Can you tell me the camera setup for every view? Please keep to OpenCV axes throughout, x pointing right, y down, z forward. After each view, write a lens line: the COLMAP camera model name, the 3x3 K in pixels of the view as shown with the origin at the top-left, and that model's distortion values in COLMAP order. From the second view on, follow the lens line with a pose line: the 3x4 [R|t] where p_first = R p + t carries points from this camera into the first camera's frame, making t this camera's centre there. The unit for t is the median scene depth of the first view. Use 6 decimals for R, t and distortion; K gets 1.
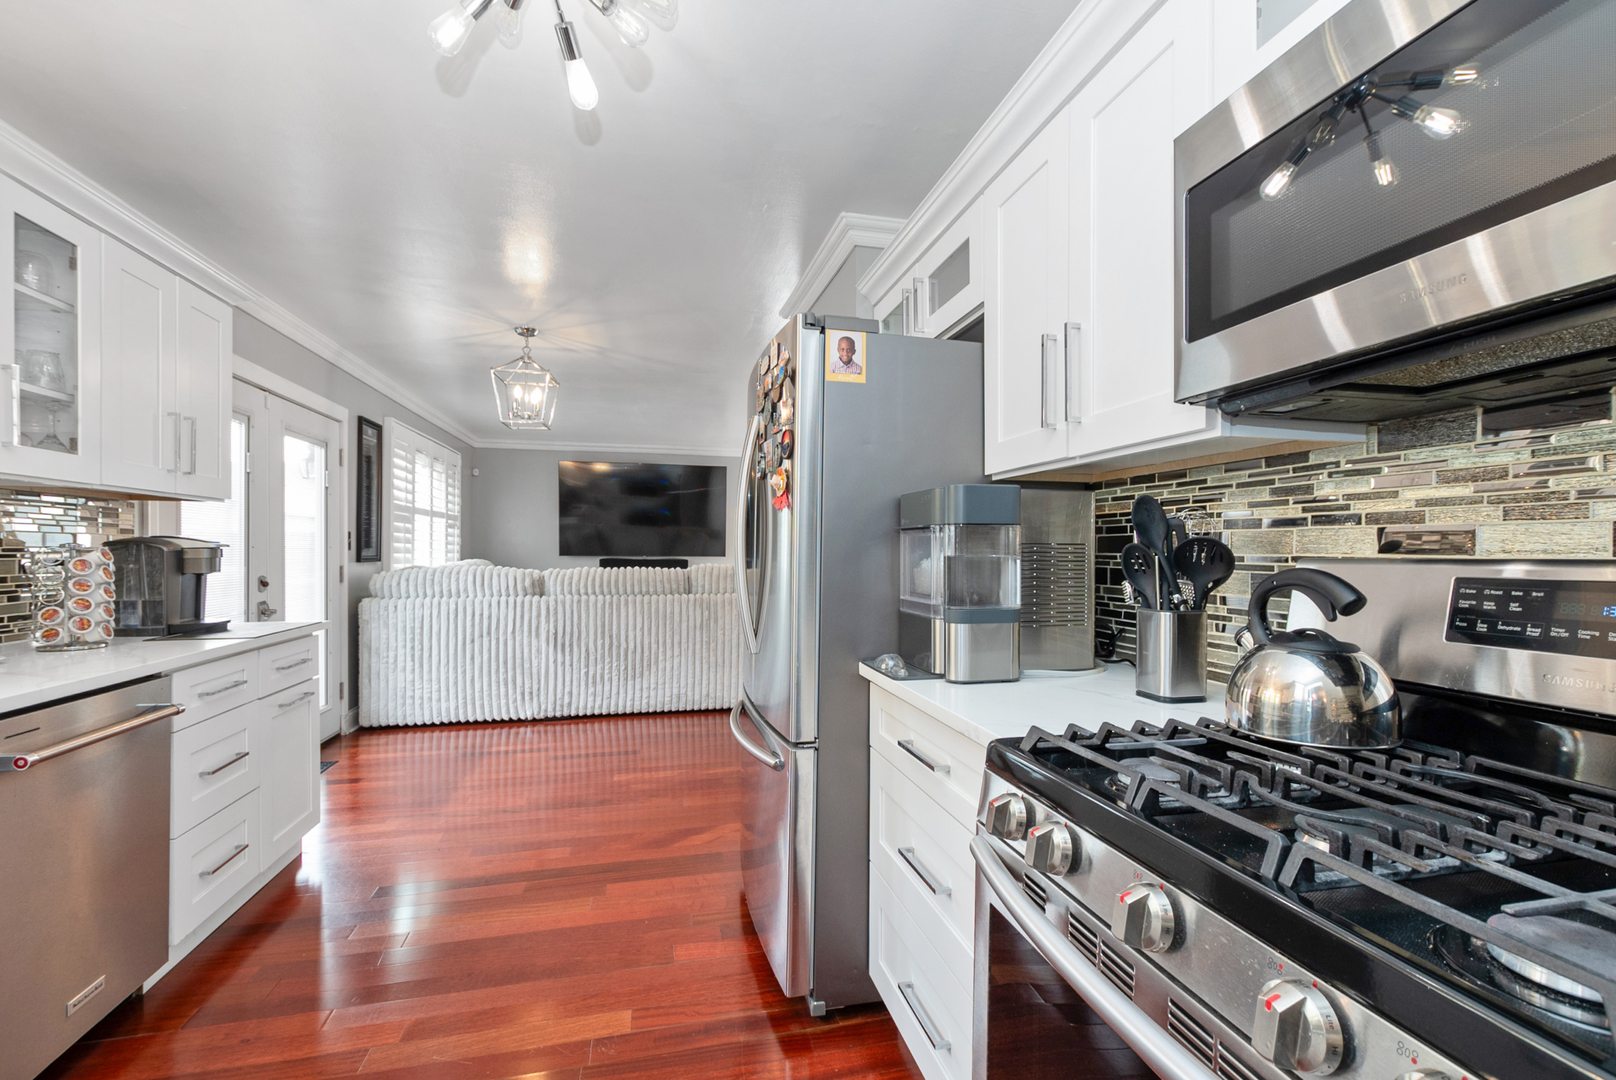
lens RADIAL K [[719.4, 0, 810.0], [0, 719.4, 549.6], [0, 0, 1]] dist [0.004719, -0.002648]
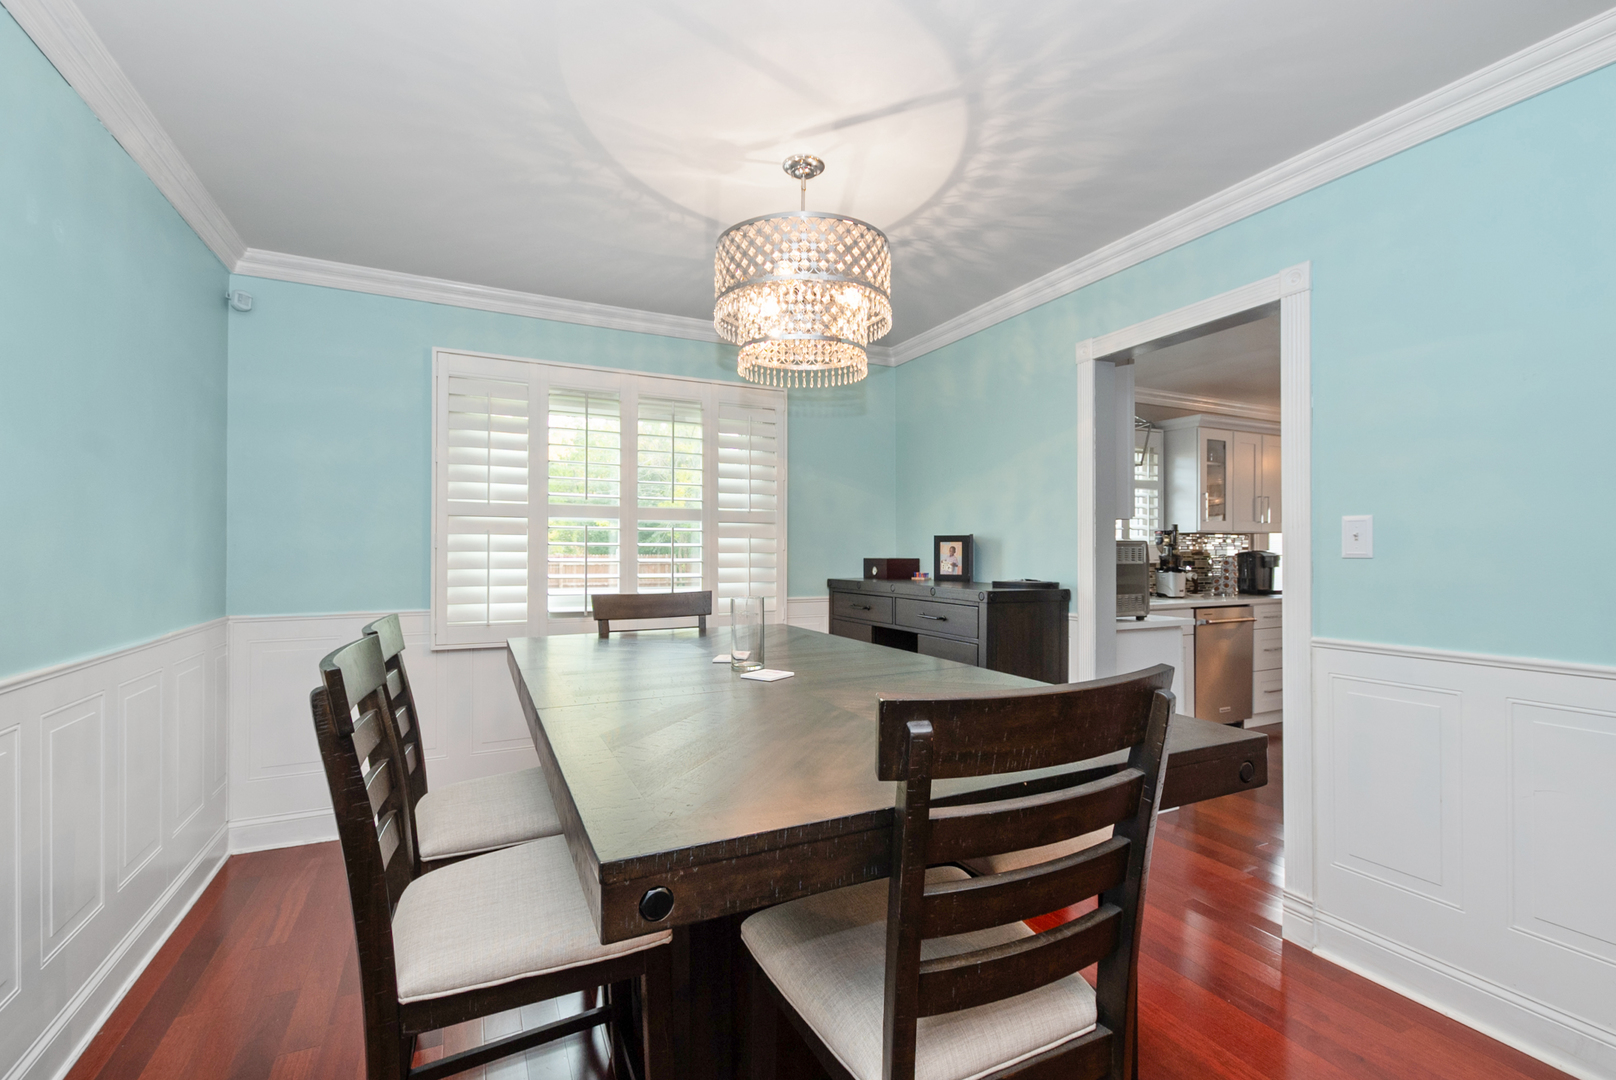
lens RADIAL K [[719.4, 0, 810.7], [0, 719.4, 551.0], [0, 0, 1]] dist [0.004719, -0.002648]
pose [[0.233904, 0.002209, -0.972257, 0.958712], [-0.010989, 0.999940, -0.000371, -0.000738], [0.972198, 0.010771, 0.233915, -0.876638]]
